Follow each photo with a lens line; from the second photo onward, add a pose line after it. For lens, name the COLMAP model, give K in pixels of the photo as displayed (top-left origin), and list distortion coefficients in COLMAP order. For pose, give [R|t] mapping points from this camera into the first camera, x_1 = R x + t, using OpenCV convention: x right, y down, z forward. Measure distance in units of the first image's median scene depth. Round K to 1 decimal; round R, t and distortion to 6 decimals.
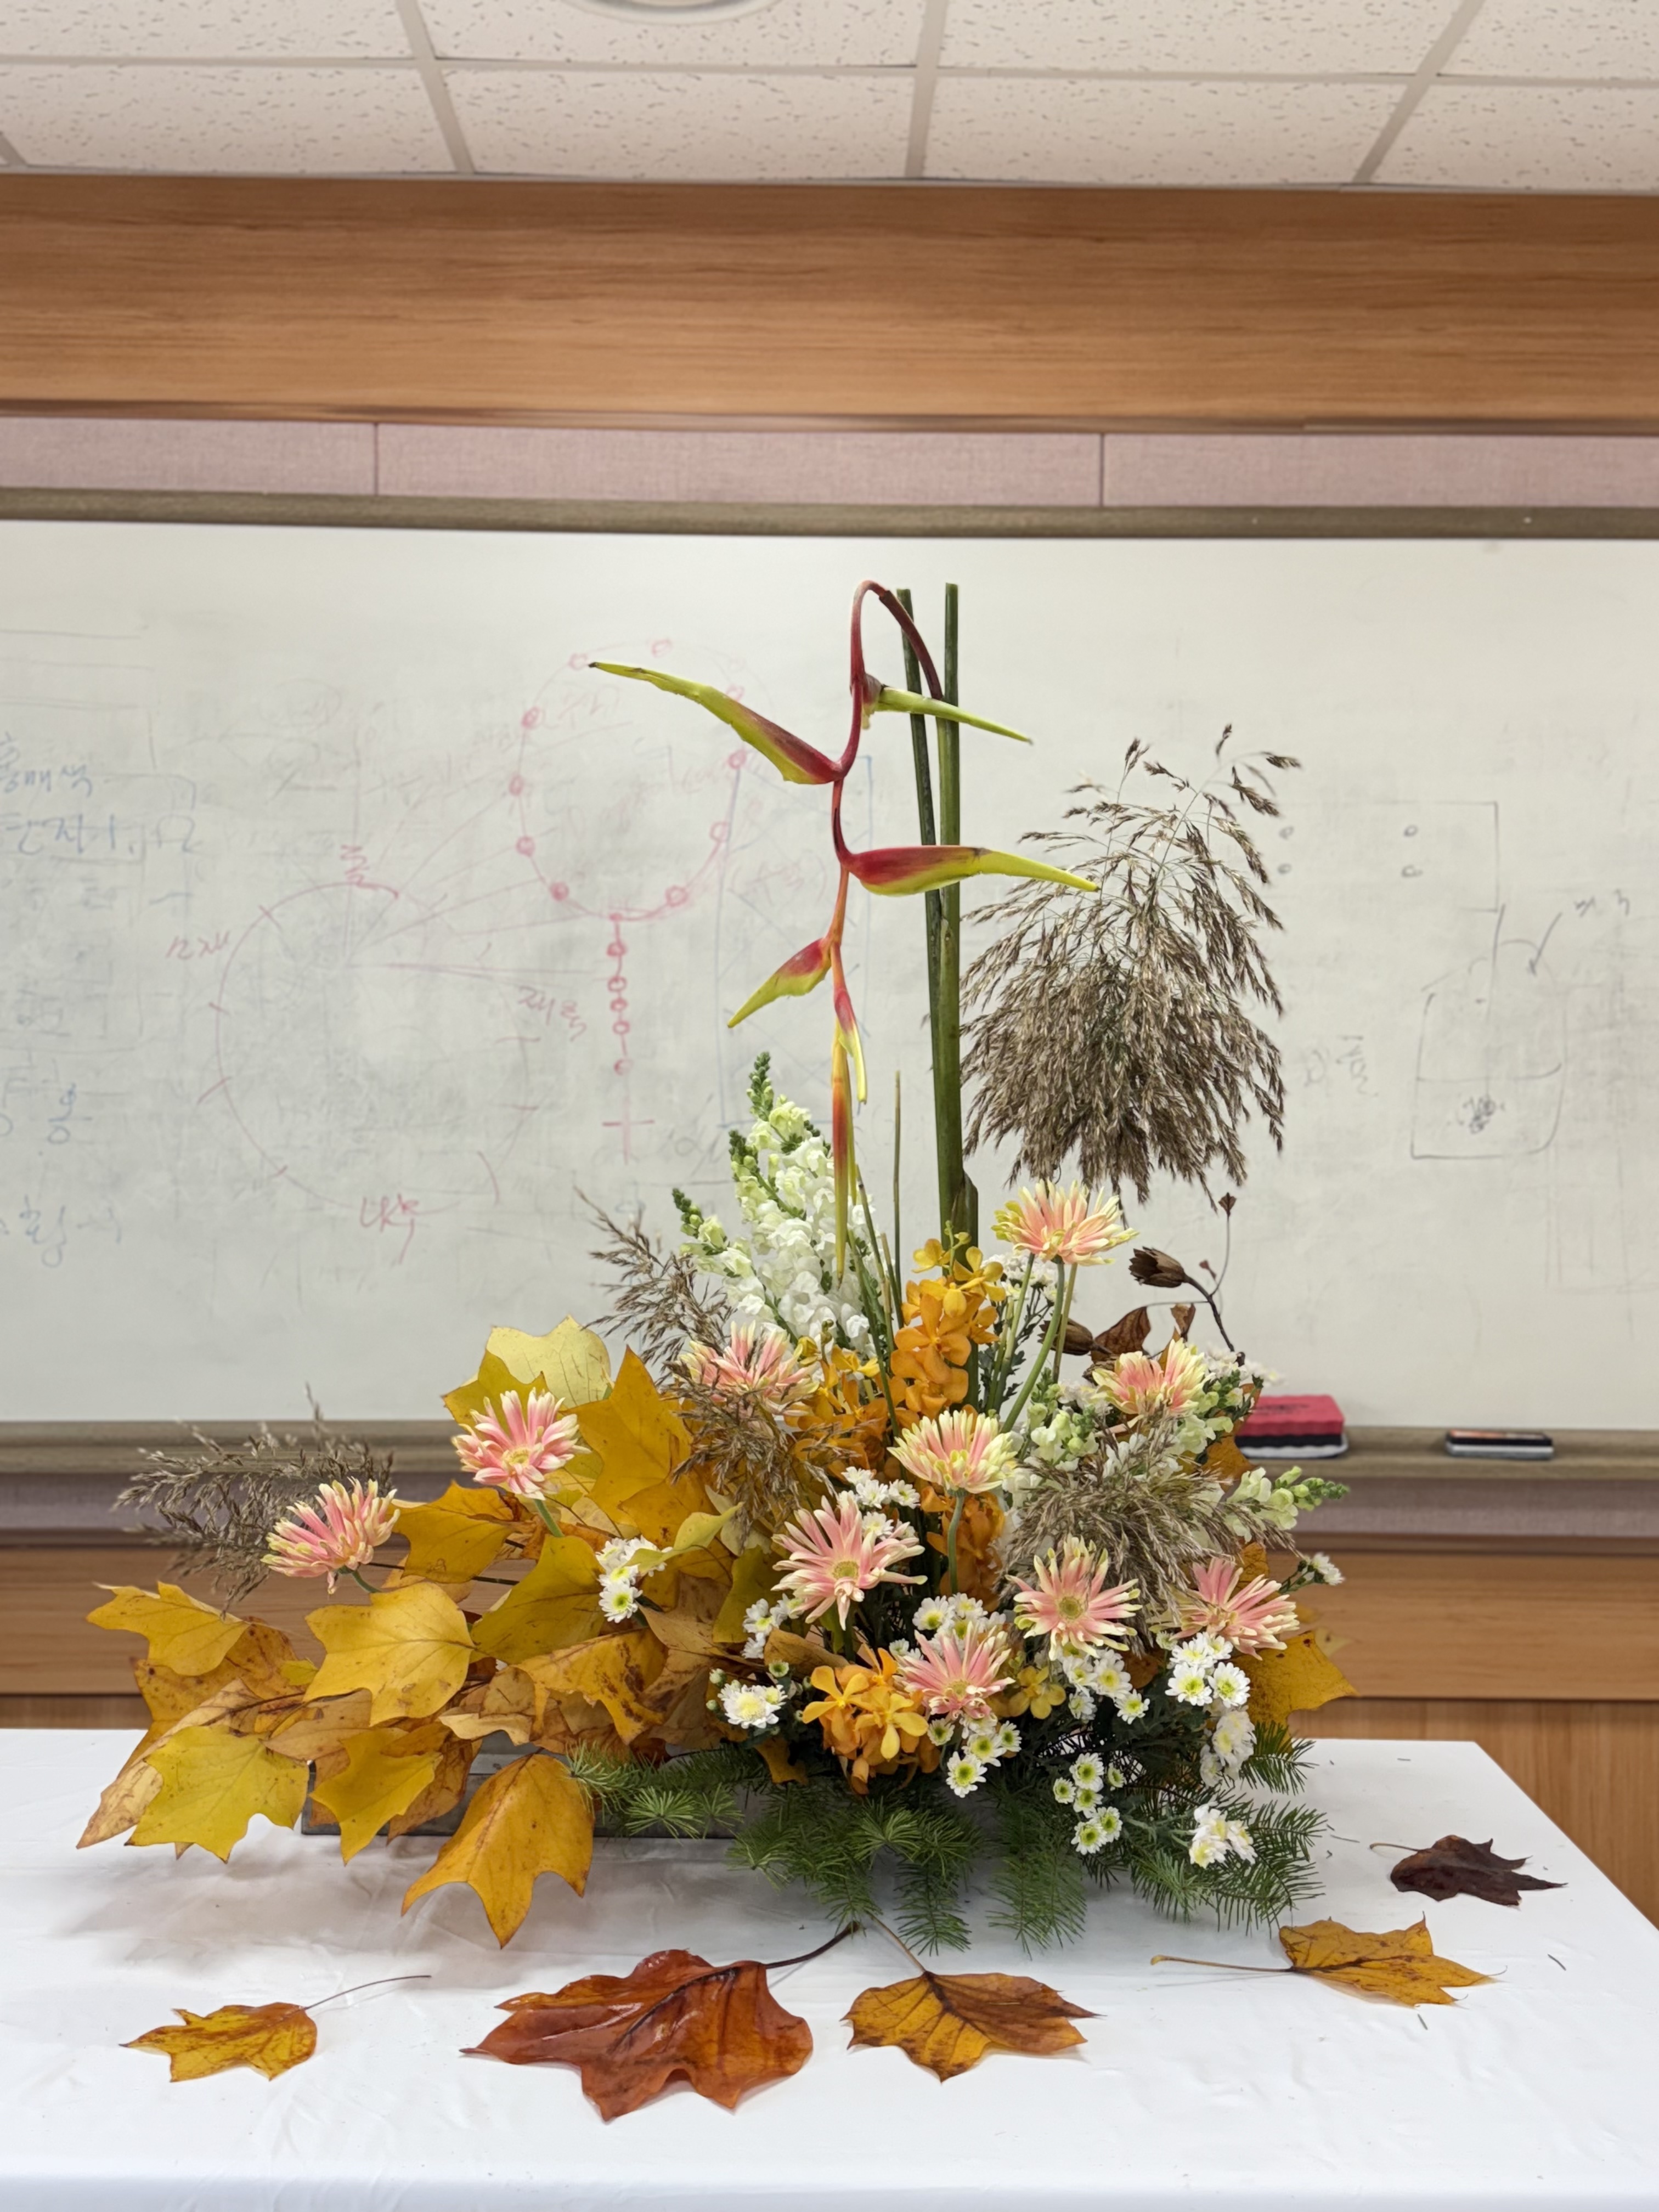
lens RADIAL K [[2350.0, 0, 838.3], [0, 2350.0, 1128.4], [0, 0, 1]] dist [0.105209, 0.000000]
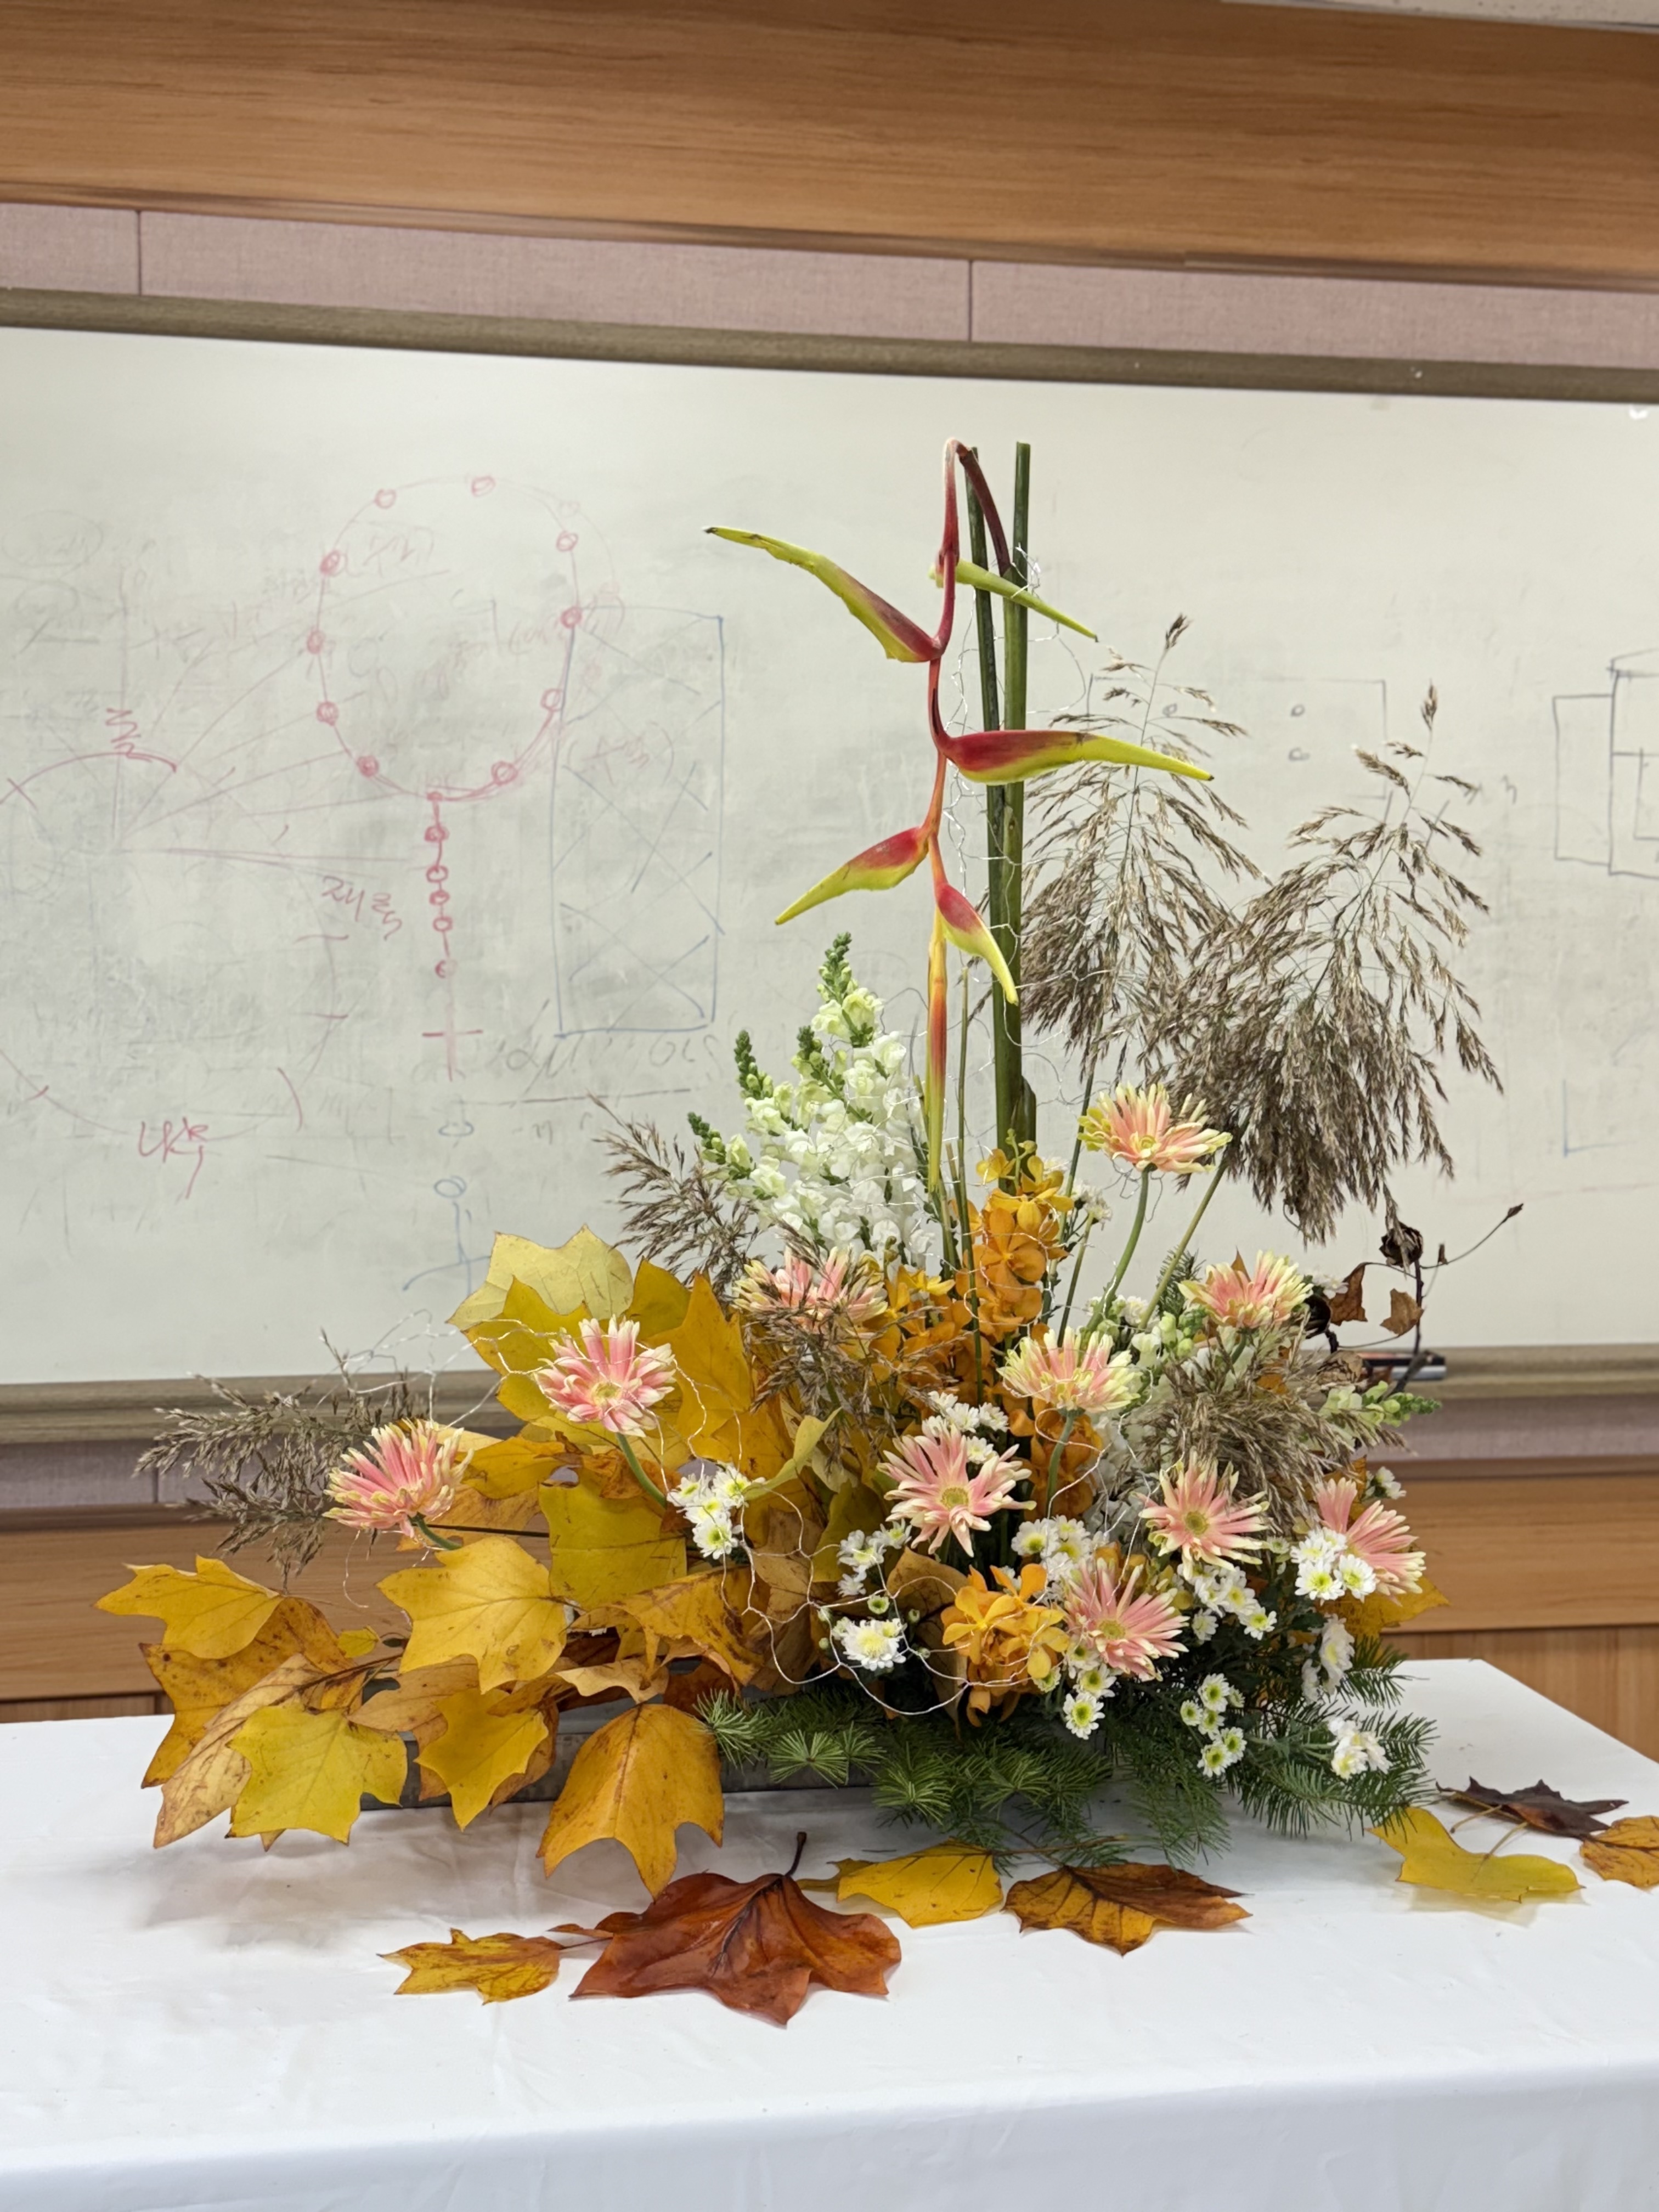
lens RADIAL K [[2780.6, 0, 847.4], [0, 2780.6, 1136.3], [0, 0, 1]] dist [0.125895, 0.000000]
pose [[0.983283, -0.015147, 0.181451, -0.133928], [0.009067, 0.999371, 0.034289, 0.001863], [-0.181856, -0.032071, 0.982802, -0.049568]]
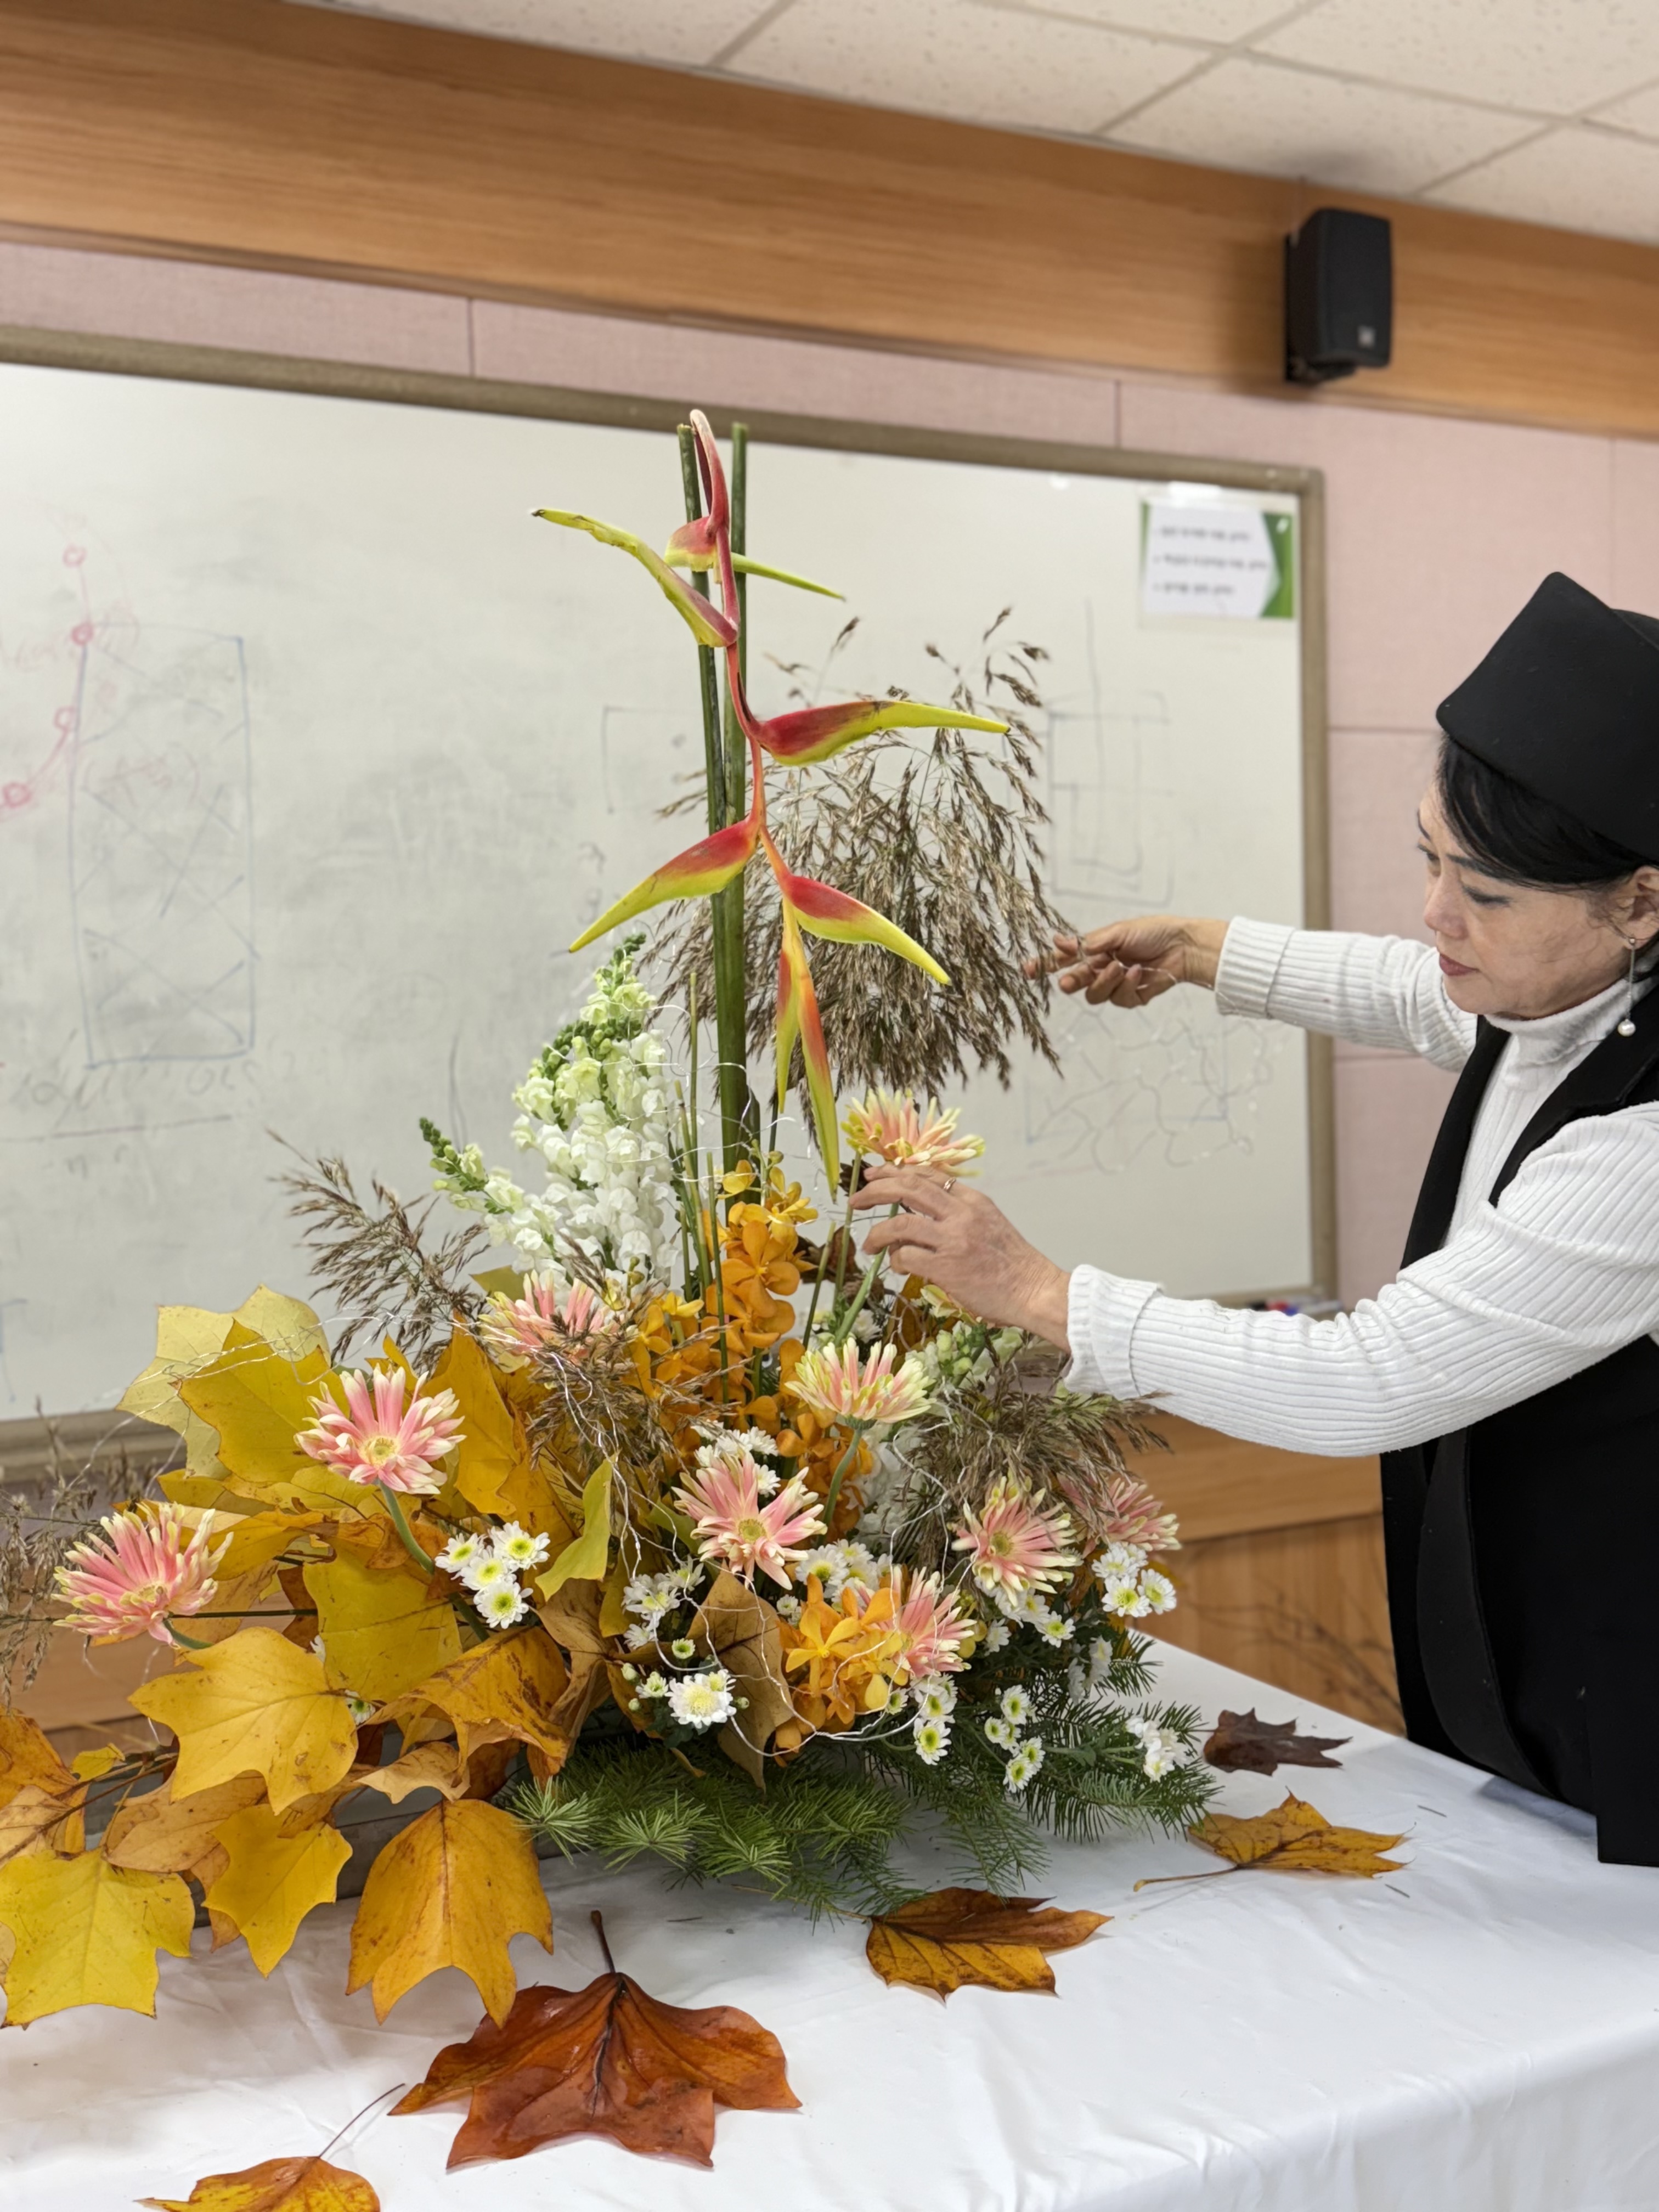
lens RADIAL K [[2350.0, 0, 840.6], [0, 2350.0, 1136.4], [0, 0, 1]] dist [0.105209, 0.000000]
pose [[0.888125, -0.055366, 0.456254, -0.202950], [0.042607, 0.998361, 0.038213, 0.002984], [-0.457622, -0.014498, 0.889029, 0.106744]]
